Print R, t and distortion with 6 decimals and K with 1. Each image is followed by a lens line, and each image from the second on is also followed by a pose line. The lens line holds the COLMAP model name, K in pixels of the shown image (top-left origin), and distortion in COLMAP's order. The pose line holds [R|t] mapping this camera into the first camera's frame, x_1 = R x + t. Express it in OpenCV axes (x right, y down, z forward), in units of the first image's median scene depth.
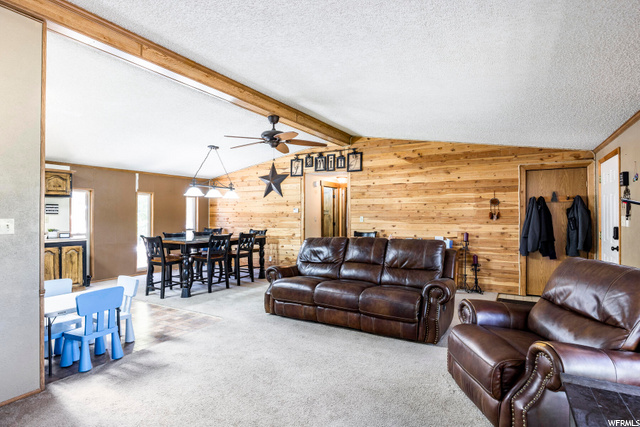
lens RADIAL K [[311.6, 0, 324.7], [0, 311.6, 215.9], [0, 0, 1]] dist [0.003467, -0.000269]
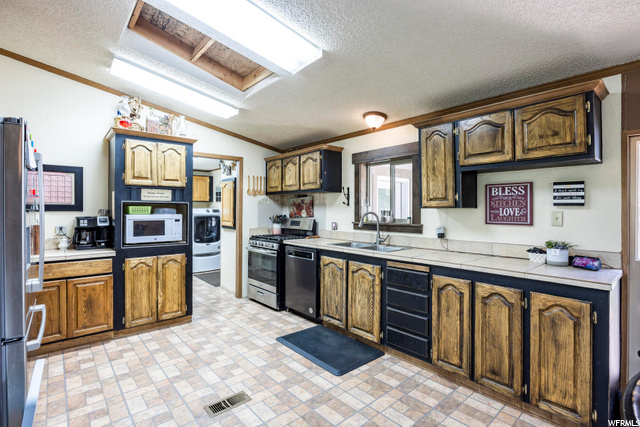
lens RADIAL K [[307.1, 0, 321.8], [0, 307.1, 209.8], [0, 0, 1]] dist [-0.014271, 0.001102]
pose [[-0.353290, 0.002361, -0.935511, -0.282003], [-0.003331, 0.999987, 0.003781, -0.000863], [0.935508, 0.004452, -0.353278, 0.619774]]
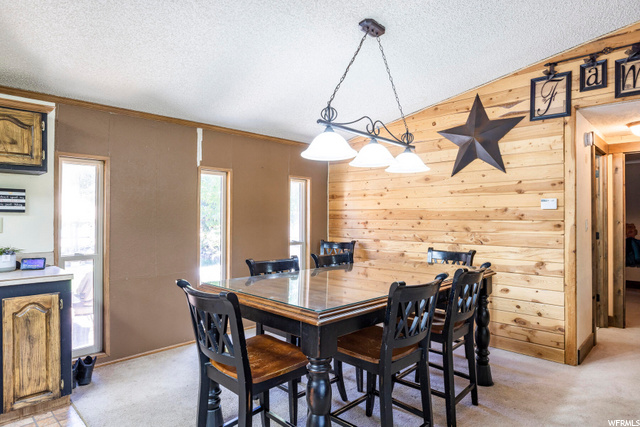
lens RADIAL K [[377.2, 0, 320.7], [0, 377.2, 213.6], [0, 0, 1]] dist [0.001001, 0.000334]
pose [[0.956802, -0.001373, -0.290736, -0.238717], [-0.001400, 0.999956, -0.009327, 0.000036], [0.290736, 0.009331, 0.956758, 0.469055]]
